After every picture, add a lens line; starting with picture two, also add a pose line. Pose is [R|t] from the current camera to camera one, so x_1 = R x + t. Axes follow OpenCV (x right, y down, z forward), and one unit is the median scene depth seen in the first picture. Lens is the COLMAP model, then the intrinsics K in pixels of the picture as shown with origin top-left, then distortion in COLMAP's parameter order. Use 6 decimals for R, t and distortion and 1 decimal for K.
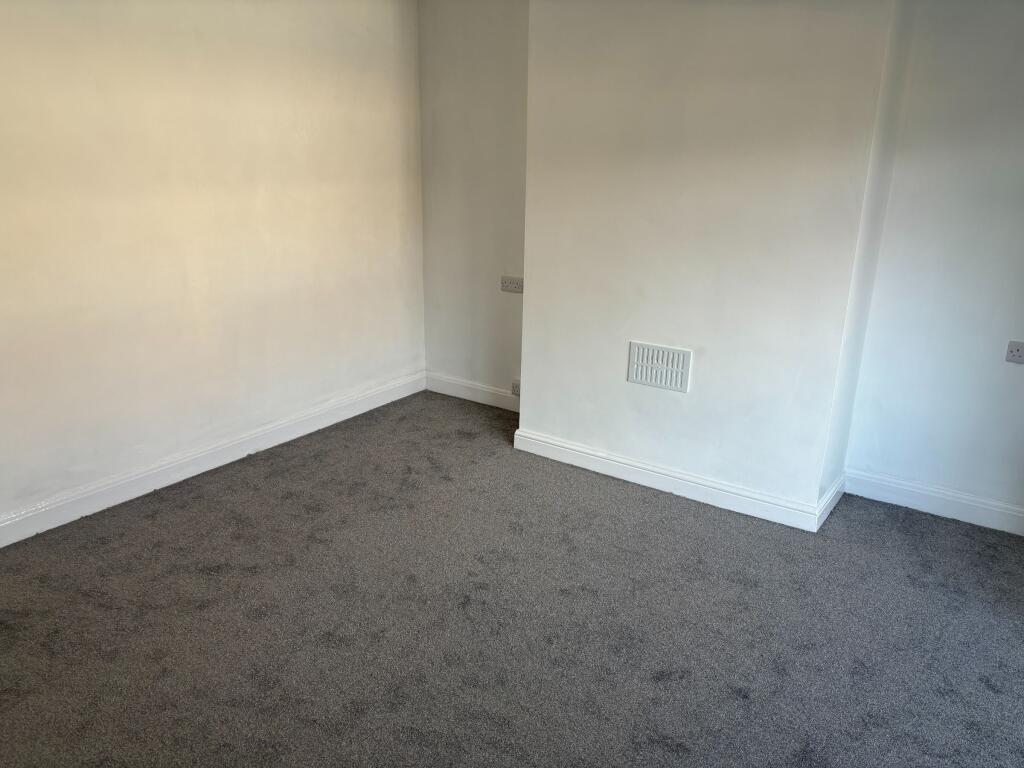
lens RADIAL K [[774.4, 0, 512.4], [0, 774.4, 389.0], [0, 0, 1]] dist [0.005647, -0.018073]
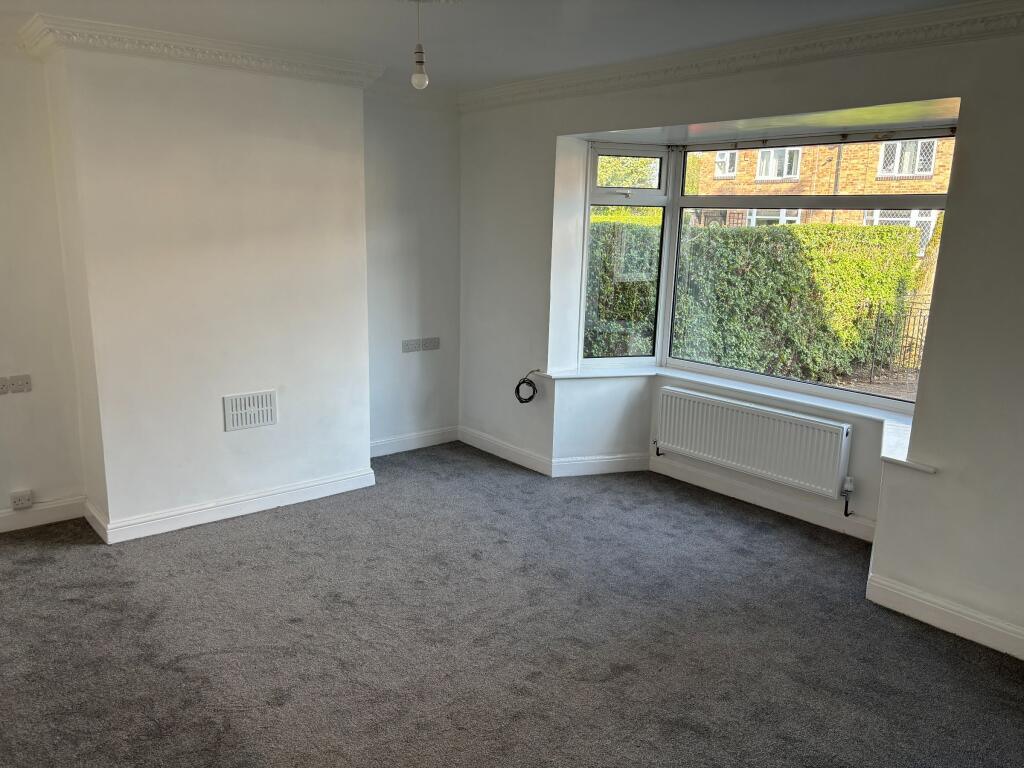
lens RADIAL K [[774.4, 0, 518.0], [0, 774.4, 388.4], [0, 0, 1]] dist [0.005647, -0.018073]
pose [[0.253985, -0.216195, 0.942736, -0.863275], [0.278947, 0.949655, 0.142629, -0.121327], [-0.926110, 0.226748, 0.301505, 0.235797]]
